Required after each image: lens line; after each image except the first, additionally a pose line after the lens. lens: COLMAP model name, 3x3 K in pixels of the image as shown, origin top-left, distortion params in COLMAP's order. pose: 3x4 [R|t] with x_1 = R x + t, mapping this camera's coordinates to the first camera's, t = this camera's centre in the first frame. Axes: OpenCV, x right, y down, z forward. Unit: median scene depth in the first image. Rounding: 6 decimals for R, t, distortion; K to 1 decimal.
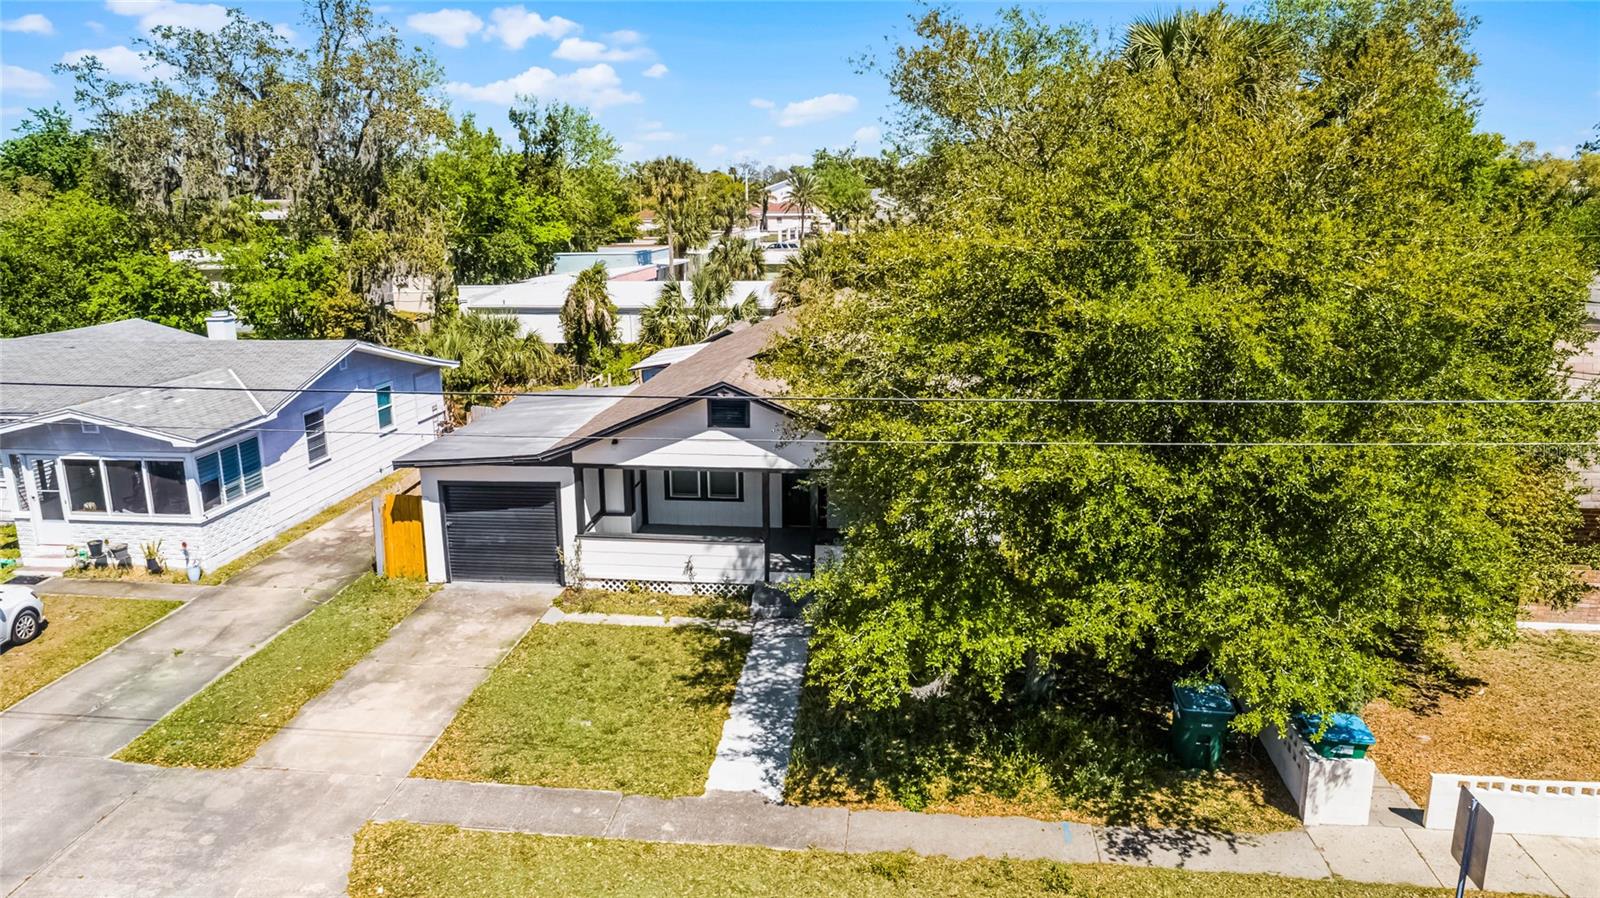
lens RADIAL K [[1073.8, 0, 800.1], [0, 1073.8, 447.6], [0, 0, 1]] dist [-0.010601, 0.005548]
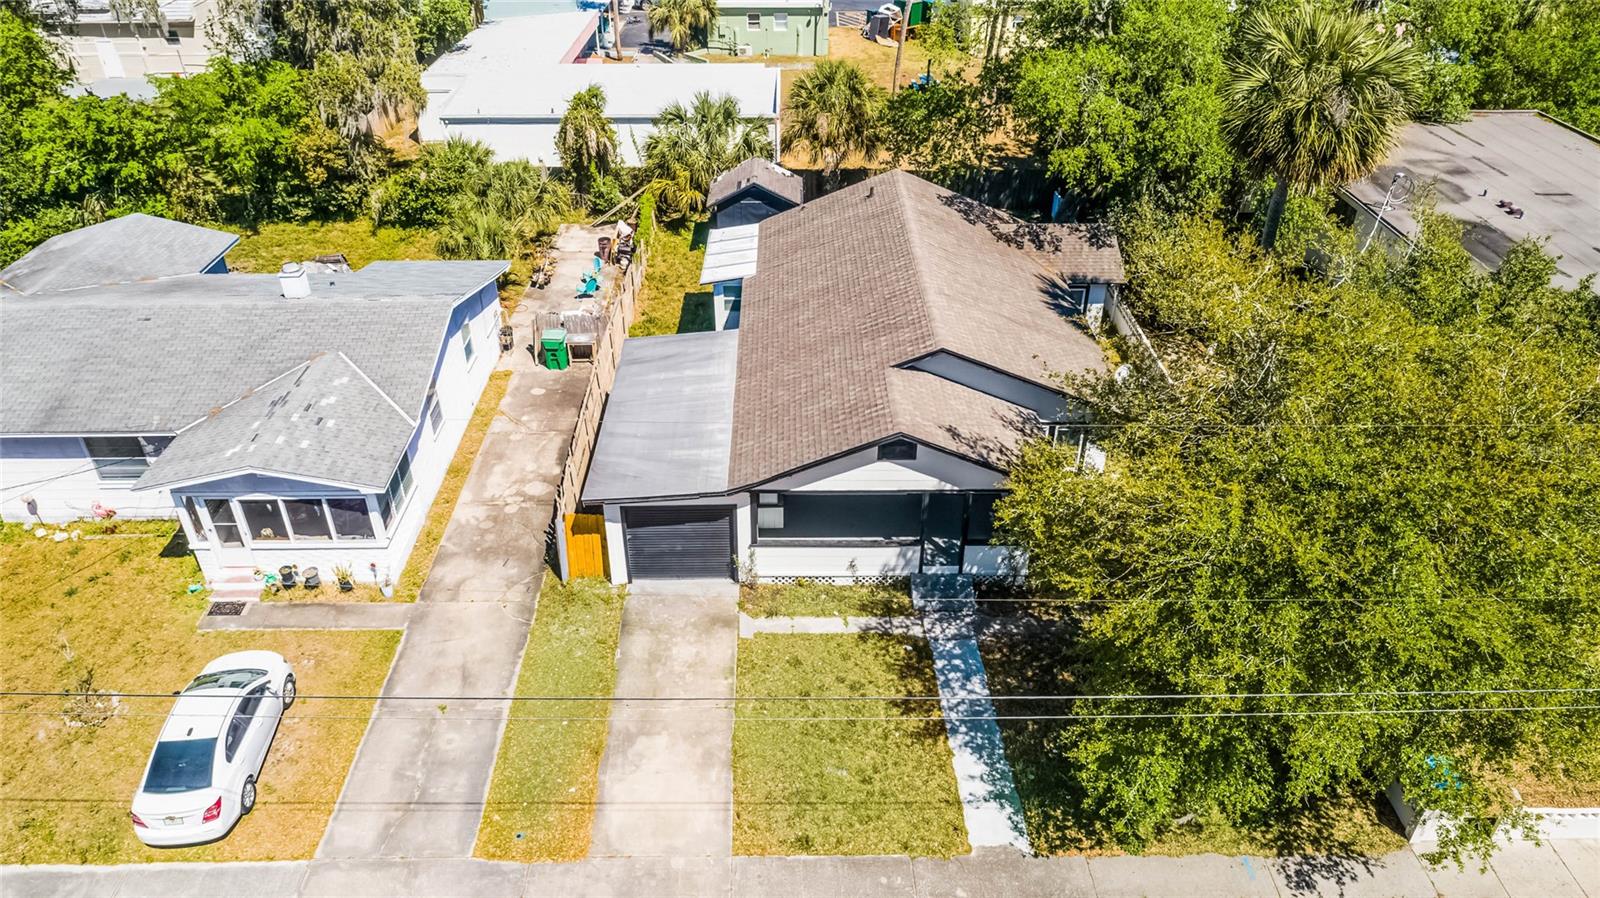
lens RADIAL K [[1073.3, 0, 801.3], [0, 1073.3, 449.4], [0, 0, 1]] dist [-0.016352, 0.008568]
pose [[0.991941, -0.060884, 0.111113, -0.274351], [0.020175, 0.941688, 0.335883, -0.383849], [-0.125084, -0.330934, 0.935327, -0.014459]]
